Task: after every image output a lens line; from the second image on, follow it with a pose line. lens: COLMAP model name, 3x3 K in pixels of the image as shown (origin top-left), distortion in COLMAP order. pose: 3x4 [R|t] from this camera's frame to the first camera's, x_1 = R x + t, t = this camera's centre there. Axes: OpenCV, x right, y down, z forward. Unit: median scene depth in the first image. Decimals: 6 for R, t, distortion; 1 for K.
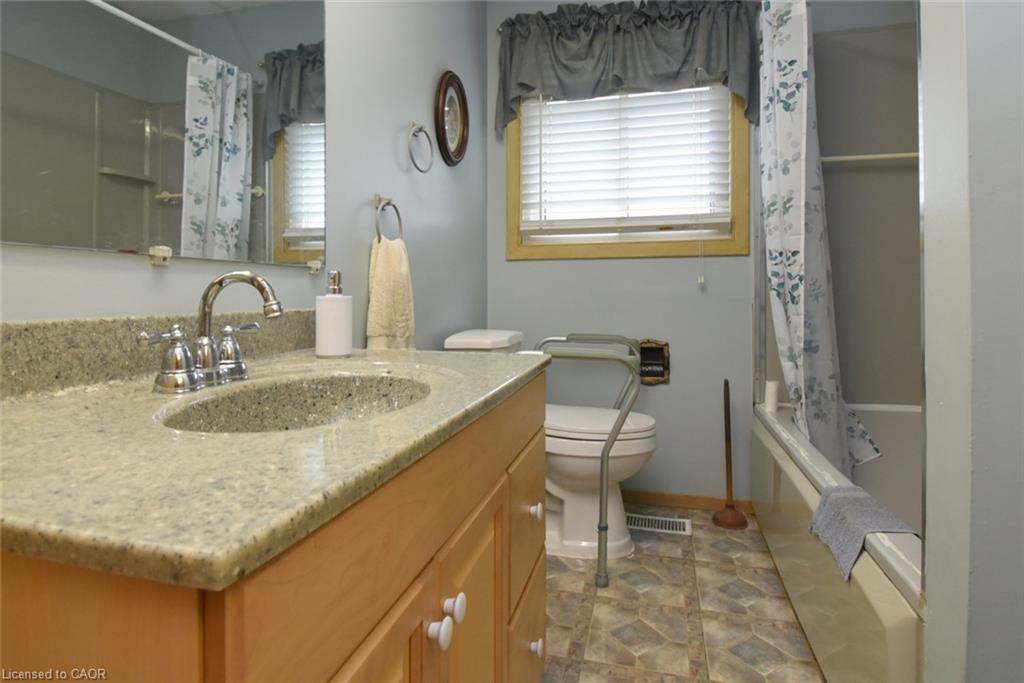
lens RADIAL K [[541.7, 0, 513.1], [0, 541.7, 297.0], [0, 0, 1]] dist [0.022907, -0.031825]
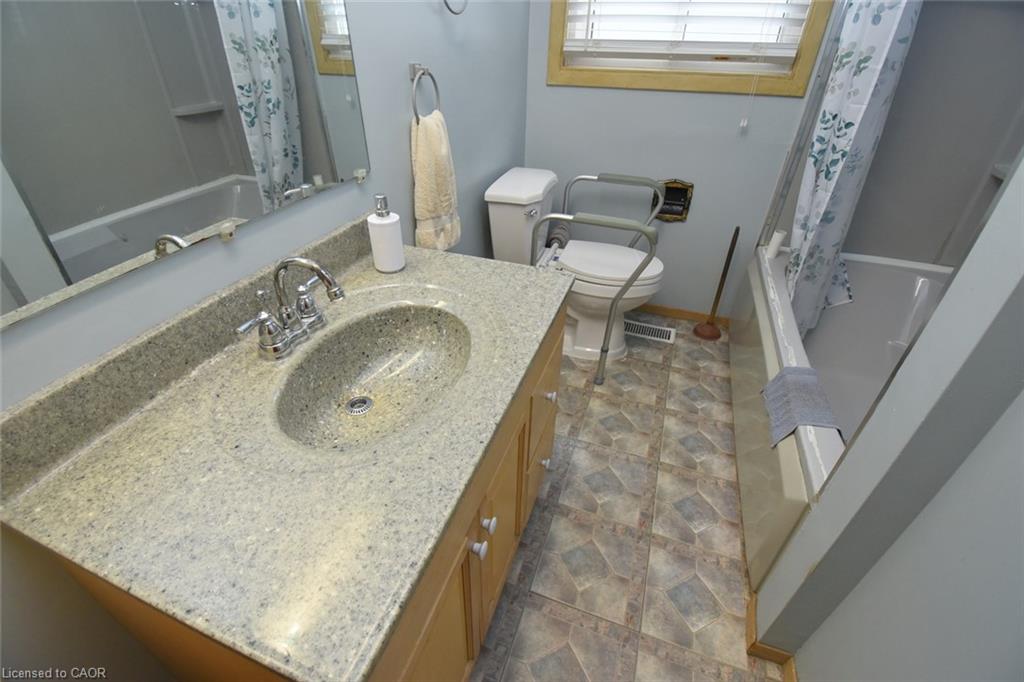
lens RADIAL K [[448.1, 0, 503.7], [0, 448.1, 343.5], [0, 0, 1]] dist [0.014889, -0.023311]
pose [[0.995378, 0.062580, -0.072839, -0.002041], [-0.009590, 0.819490, 0.573013, -0.202750], [0.095551, -0.569666, 0.816303, 0.084824]]
